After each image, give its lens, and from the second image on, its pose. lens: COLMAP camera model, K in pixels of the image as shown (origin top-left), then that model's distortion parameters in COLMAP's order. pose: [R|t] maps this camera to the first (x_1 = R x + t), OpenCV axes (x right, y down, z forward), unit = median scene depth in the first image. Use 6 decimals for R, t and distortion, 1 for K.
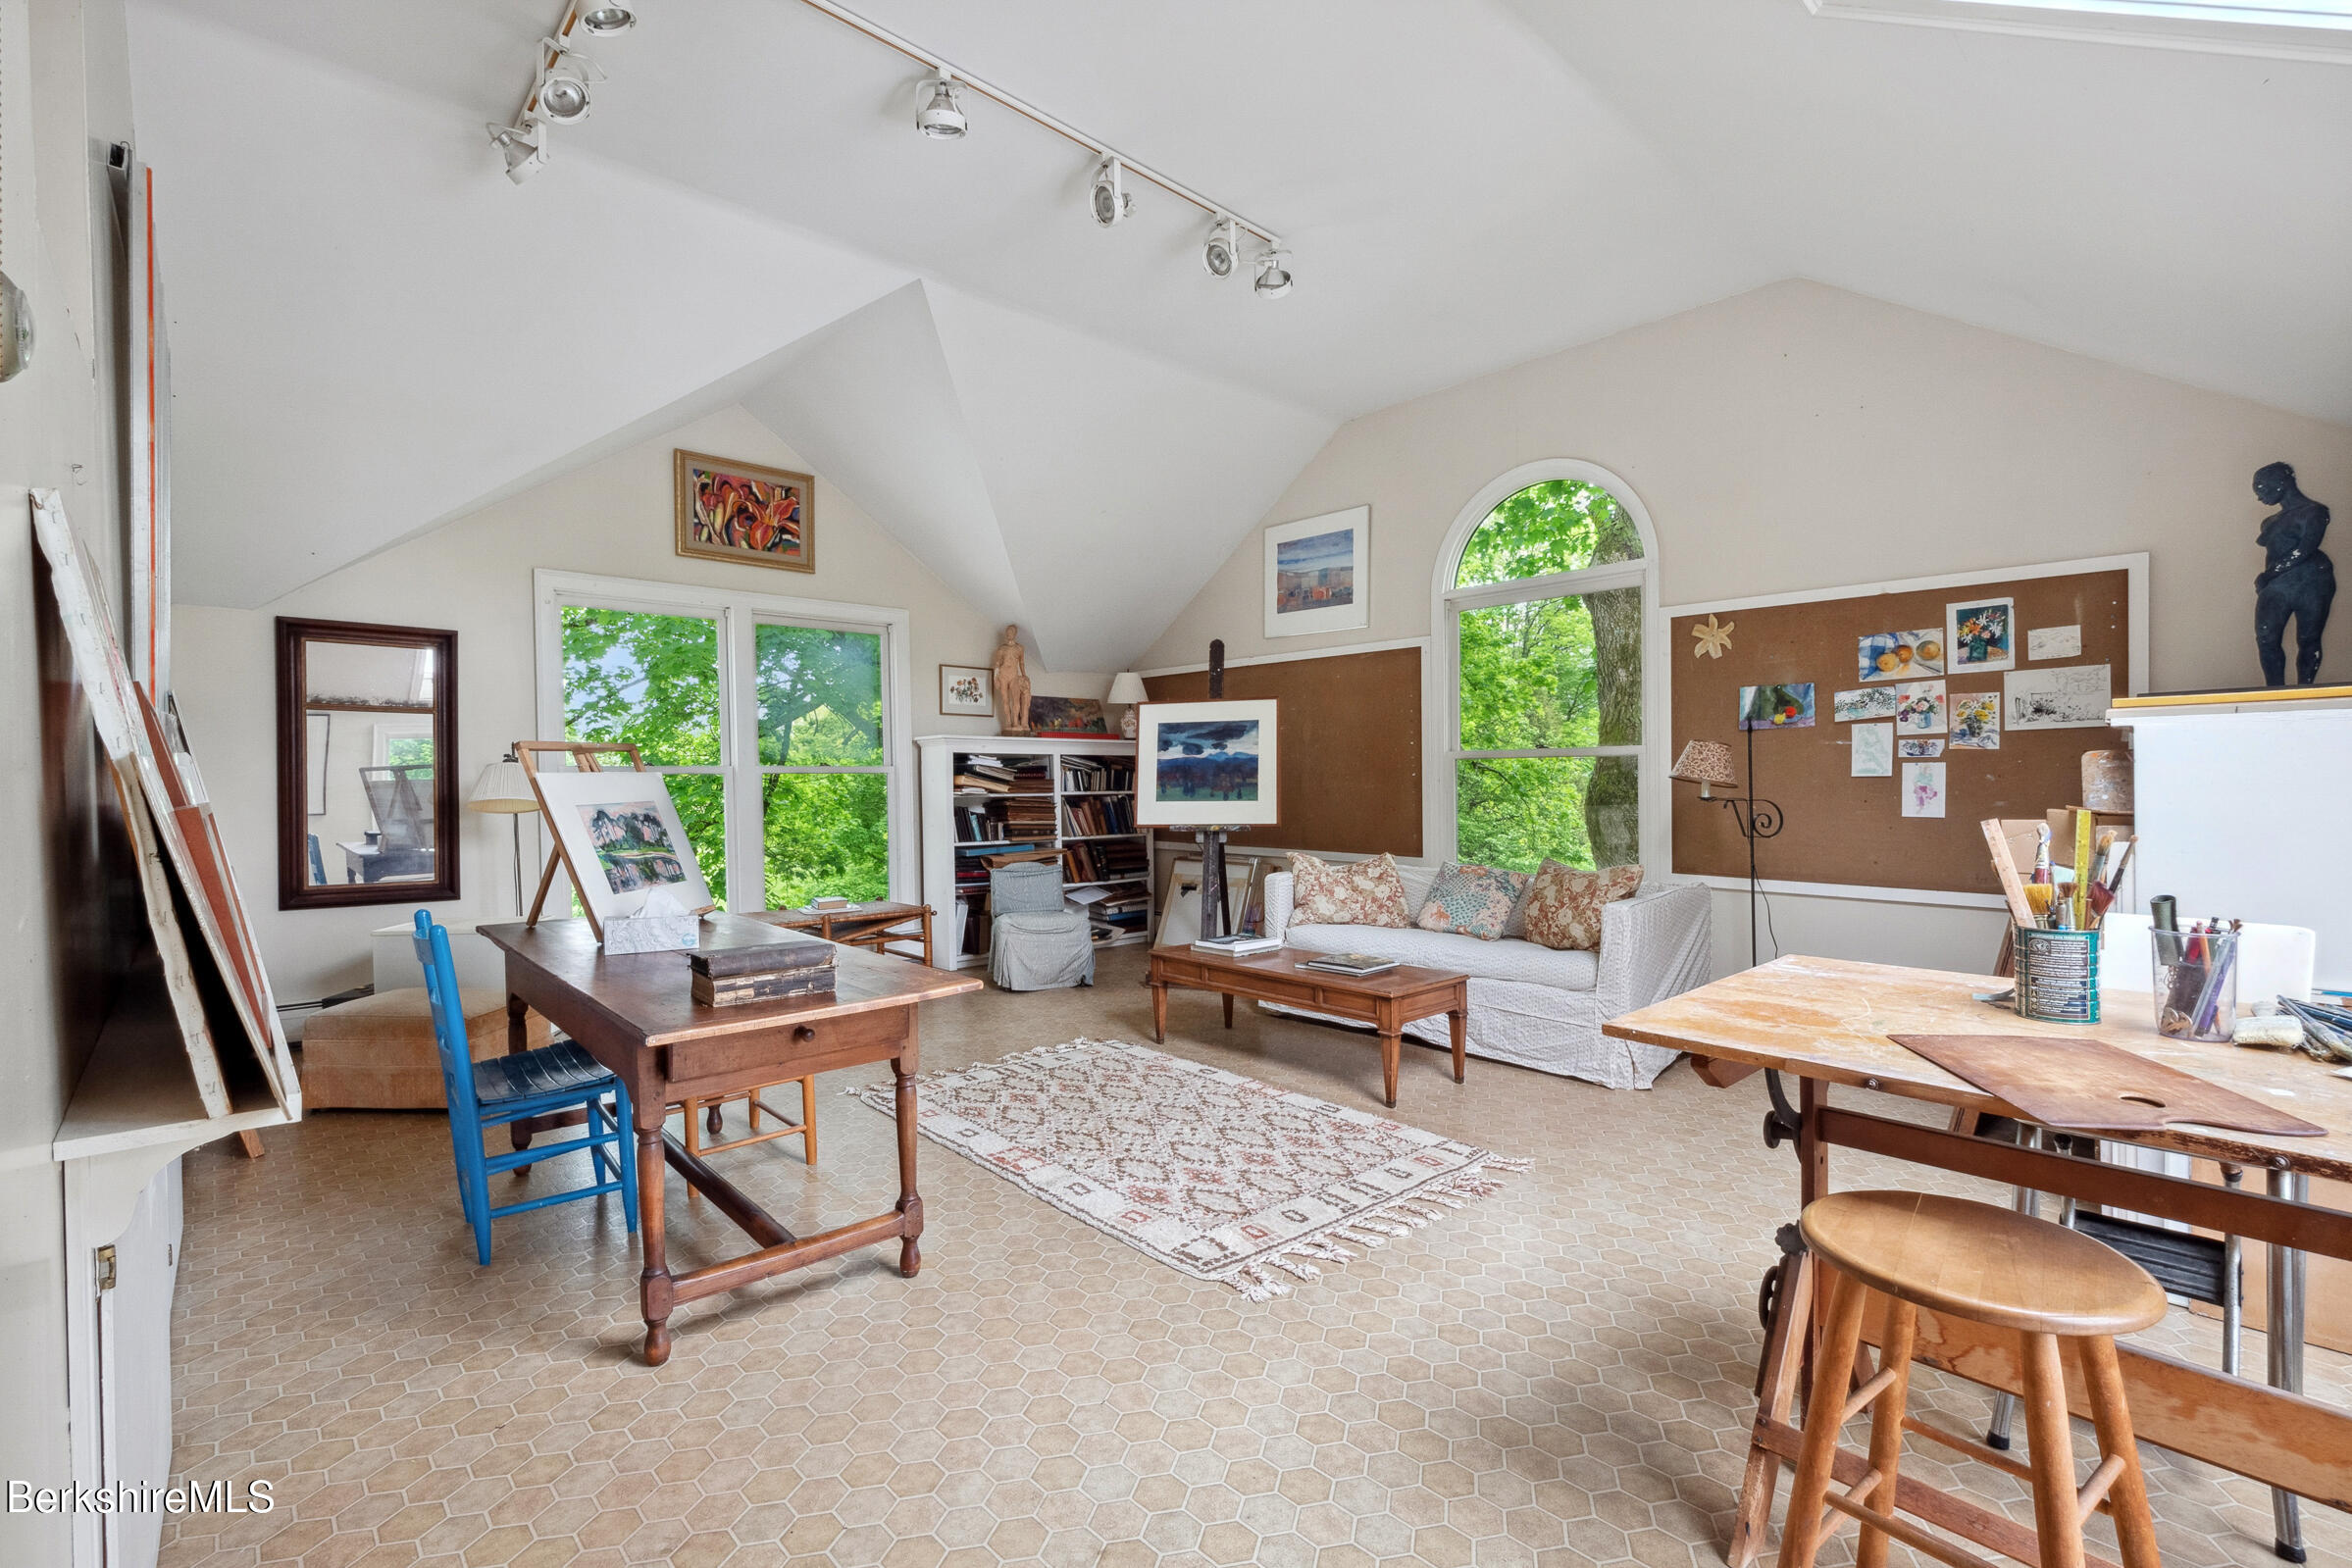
lens RADIAL K [[1036.2, 0, 1179.3], [0, 1036.2, 787.1], [0, 0, 1]] dist [0.003358, -0.000904]
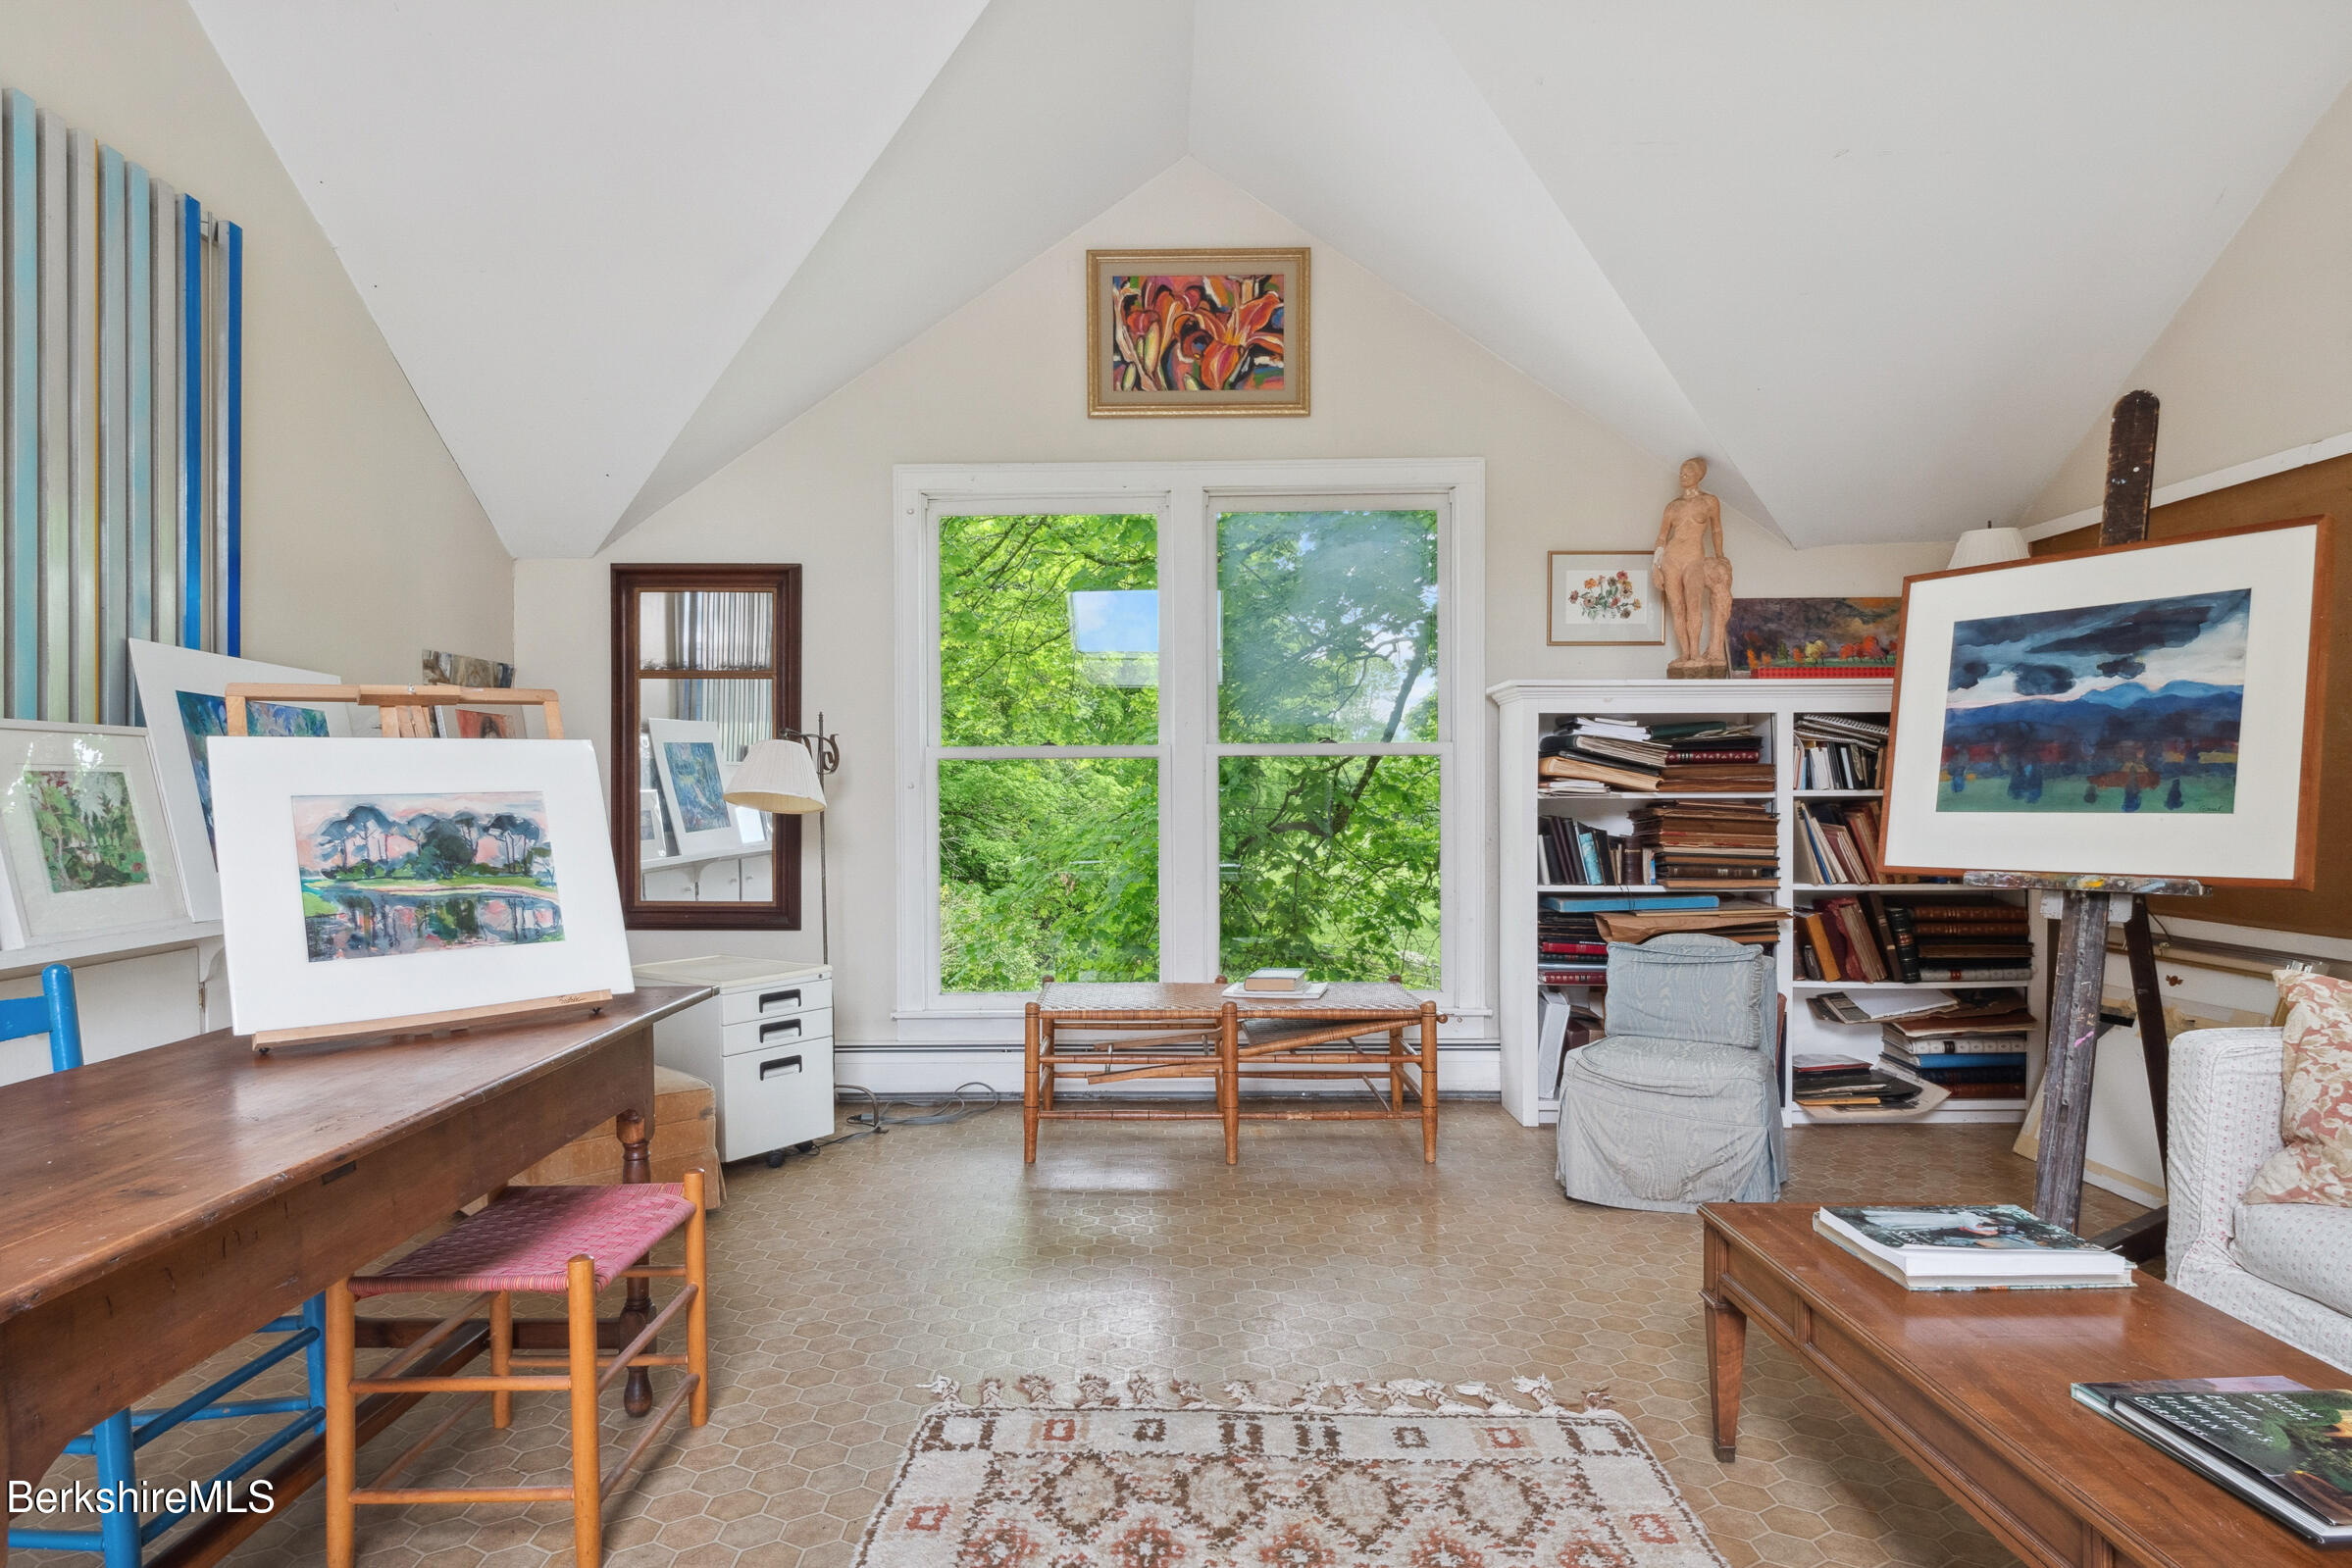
lens RADIAL K [[1376.7, 0, 1142.6], [0, 1376.7, 823.0], [0, 0, 1]] dist [-0.002695, -0.000668]
pose [[0.724859, 0.019606, -0.688619, 0.124536], [-0.003459, 0.999686, 0.024822, 0.005955], [0.688889, -0.015611, 0.724699, 0.379178]]
